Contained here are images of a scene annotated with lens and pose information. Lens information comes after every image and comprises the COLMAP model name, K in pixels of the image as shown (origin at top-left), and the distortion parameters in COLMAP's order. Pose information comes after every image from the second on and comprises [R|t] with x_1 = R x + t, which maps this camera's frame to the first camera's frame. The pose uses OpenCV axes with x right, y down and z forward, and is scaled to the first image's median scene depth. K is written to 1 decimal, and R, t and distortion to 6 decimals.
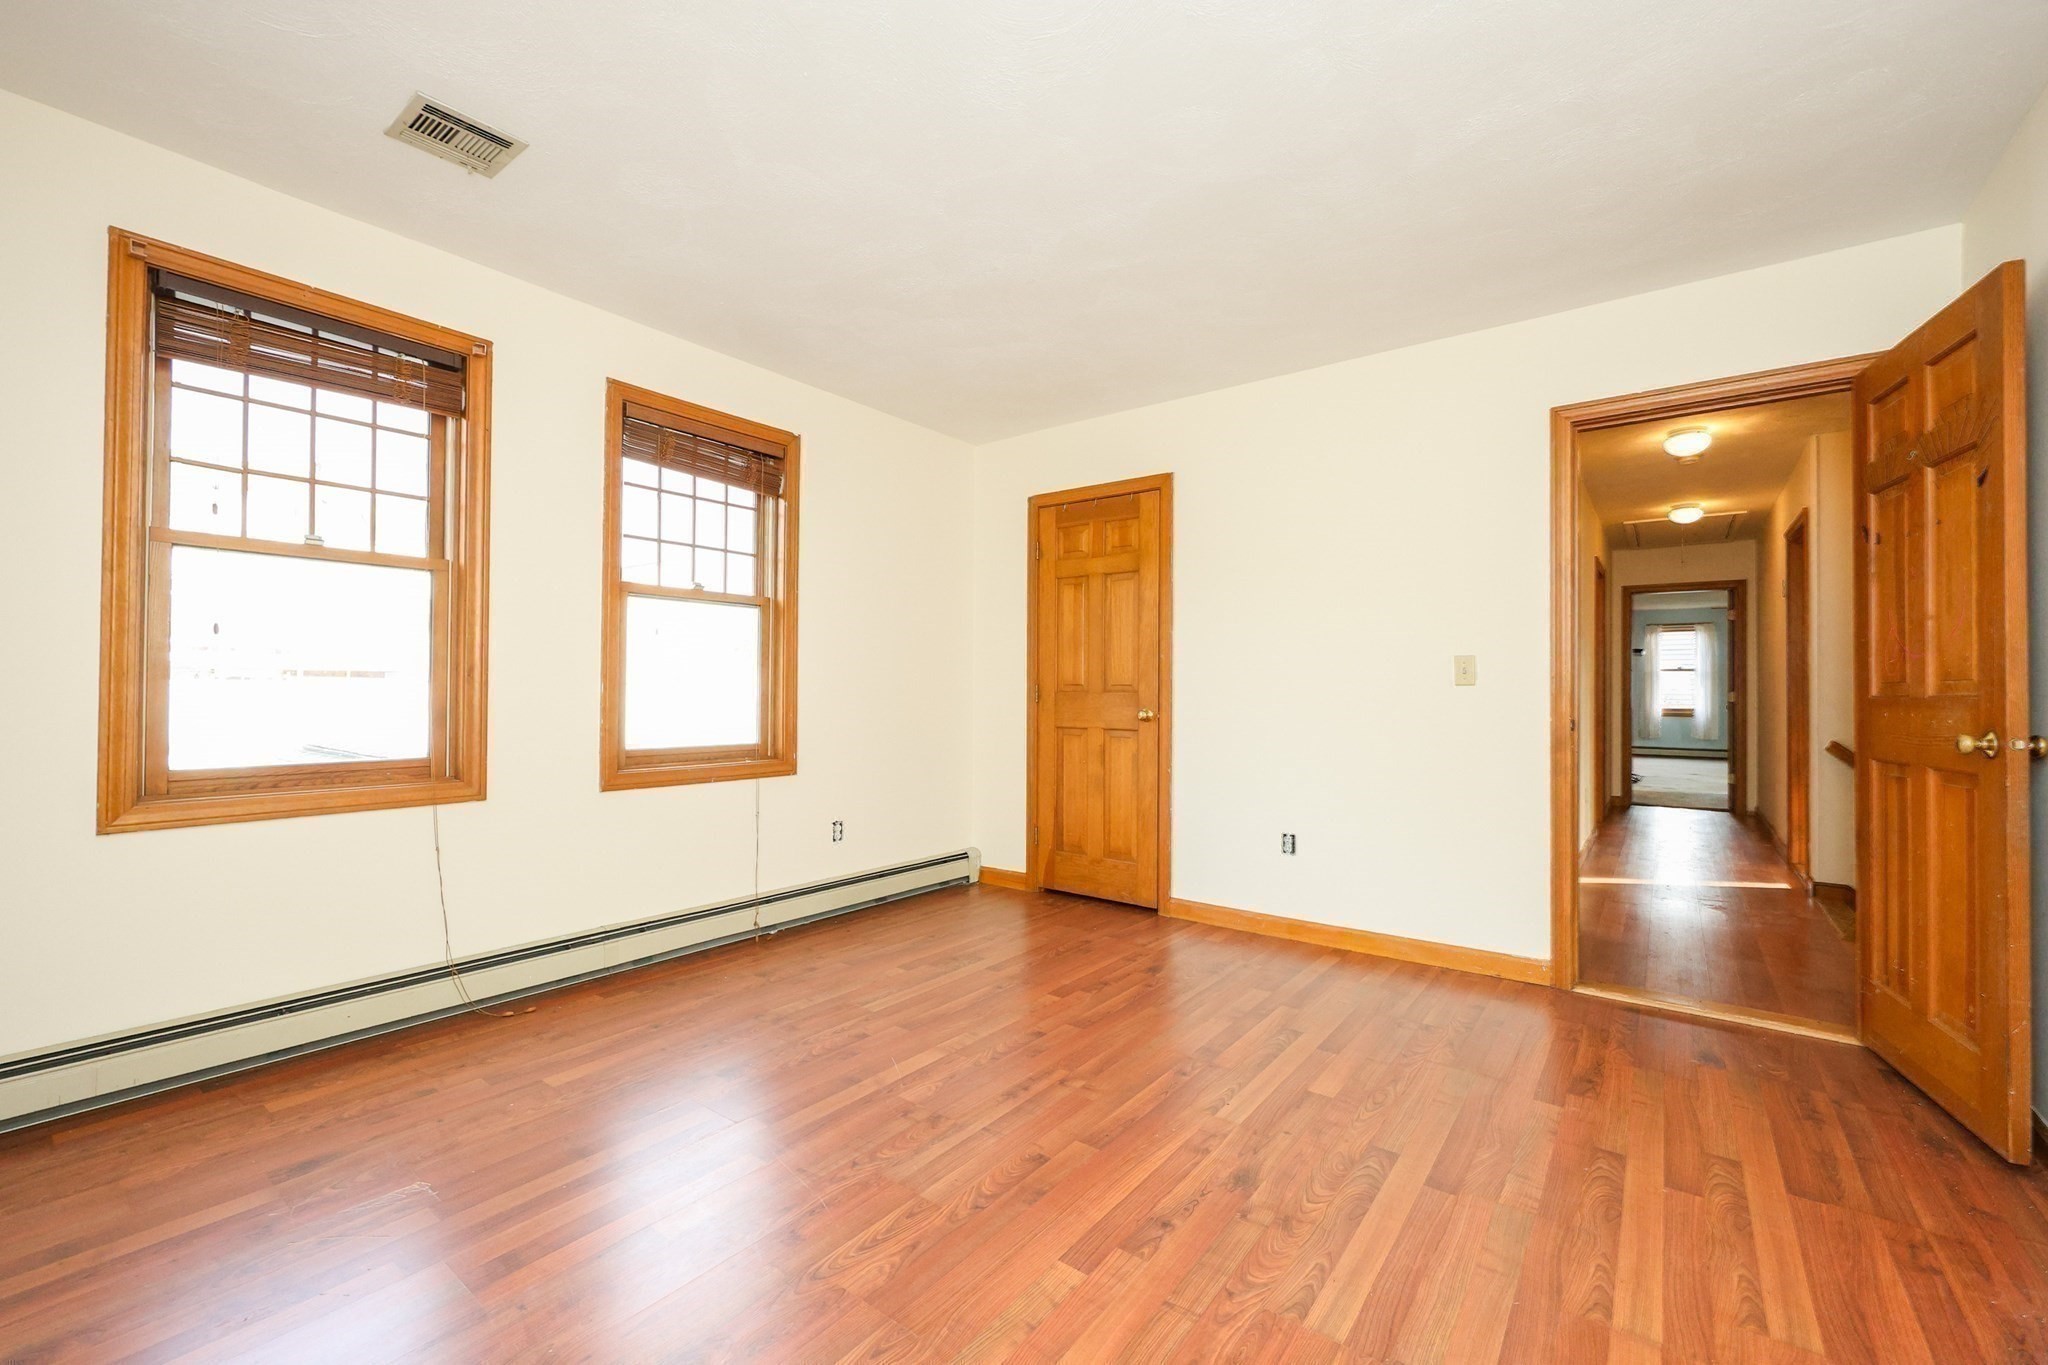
lens RADIAL K [[851.2, 0, 963.5], [0, 851.2, 689.4], [0, 0, 1]] dist [-0.001041, -0.000249]
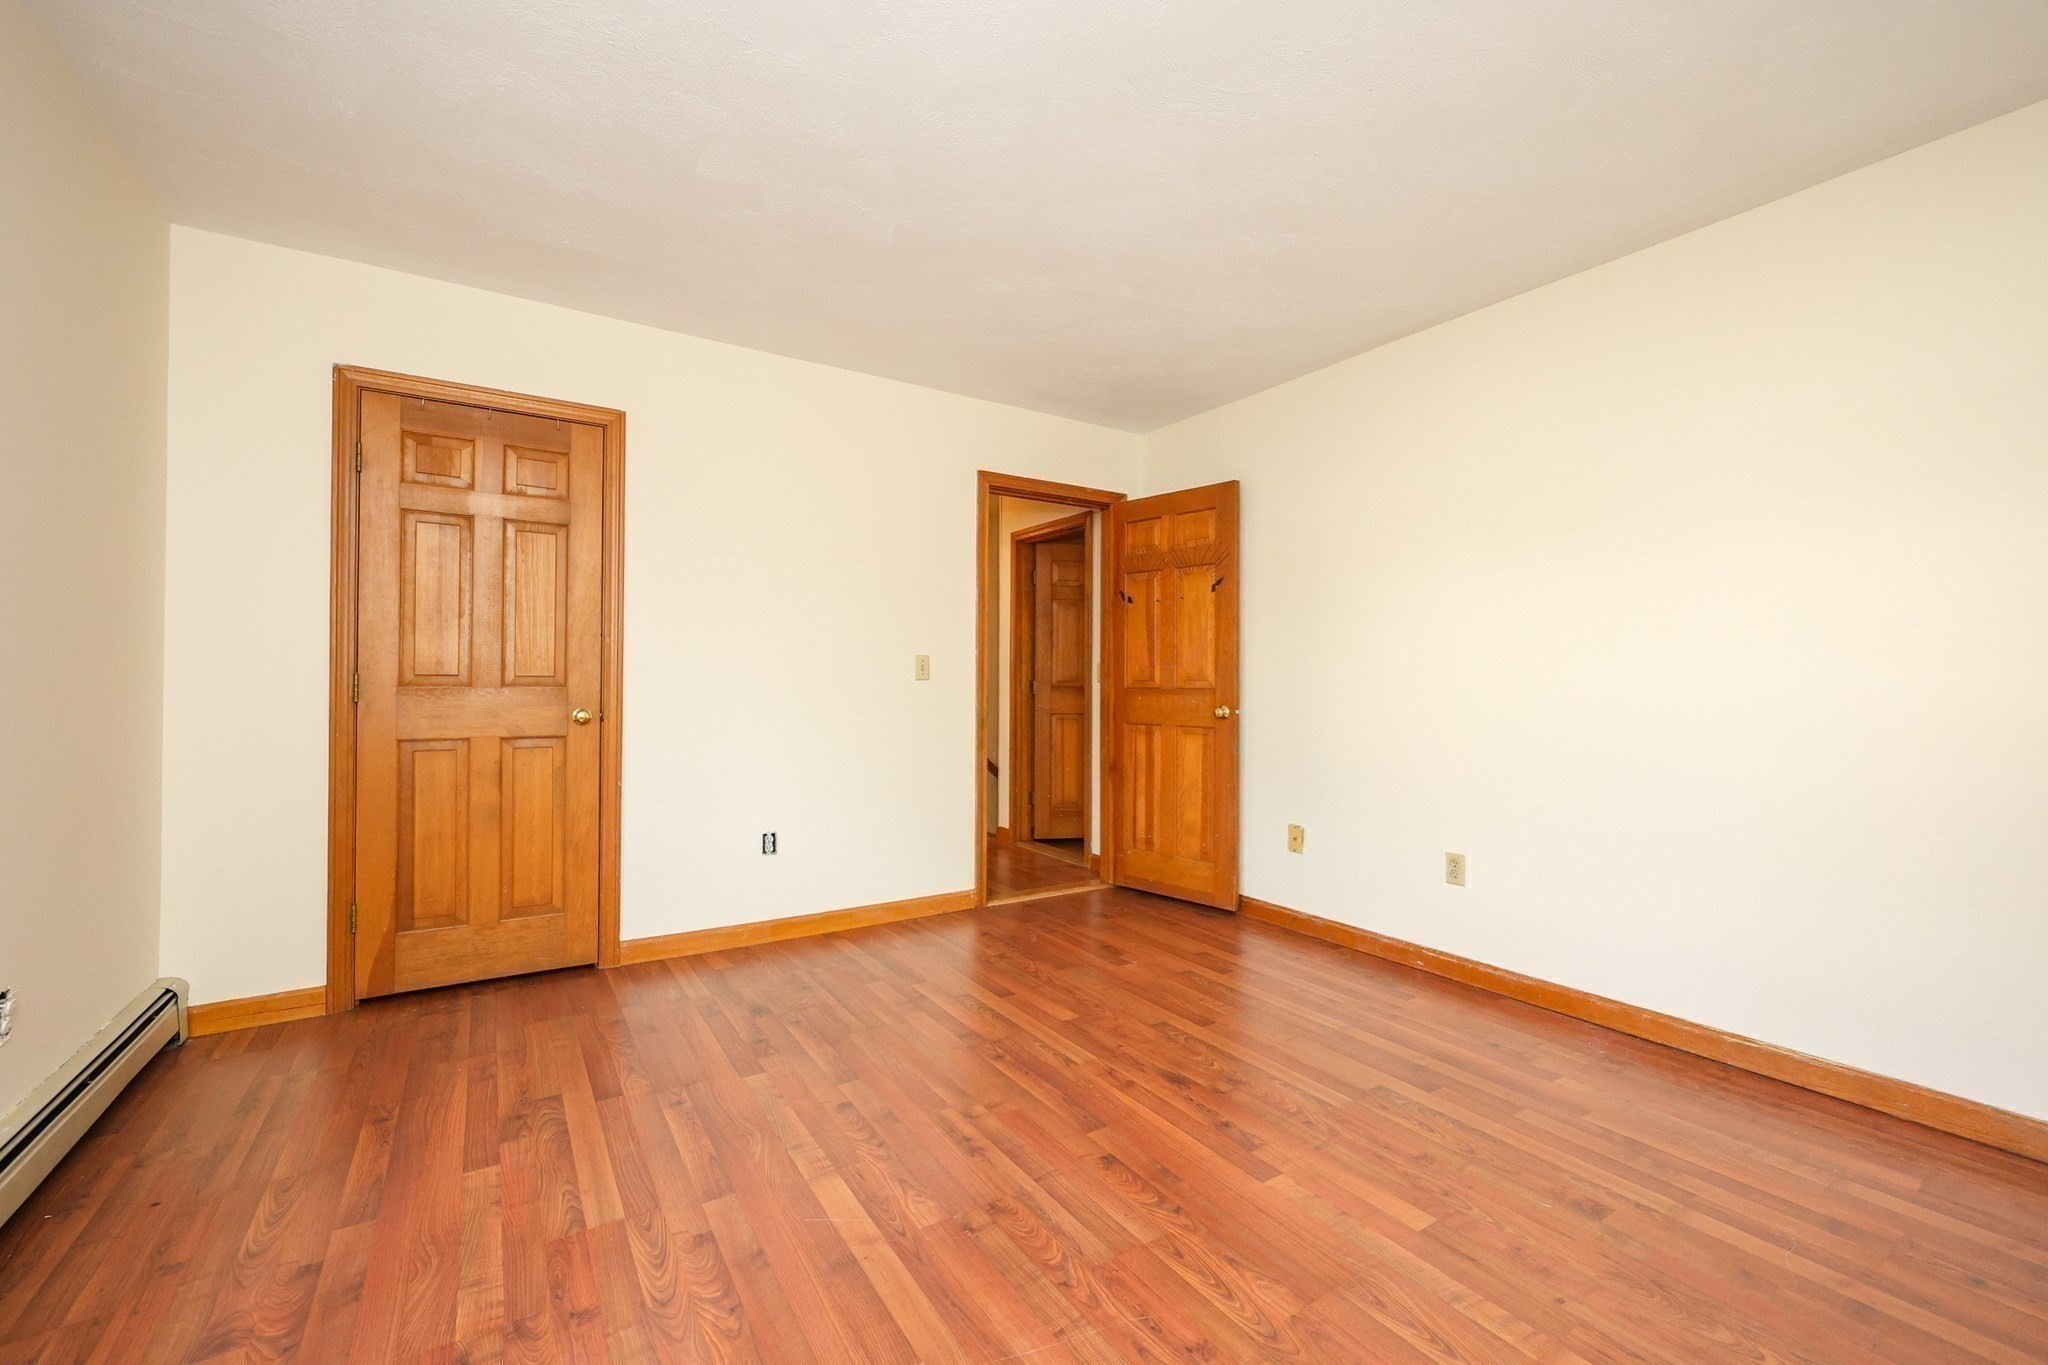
lens RADIAL K [[864.5, 0, 1092.6], [0, 864.5, 680.3], [0, 0, 1]] dist [0.001195, -0.000081]
pose [[0.266237, 0.000103, 0.963908, -0.553361], [-0.007360, 0.999971, 0.001926, -0.008965], [-0.963880, -0.007607, 0.266230, 0.463529]]
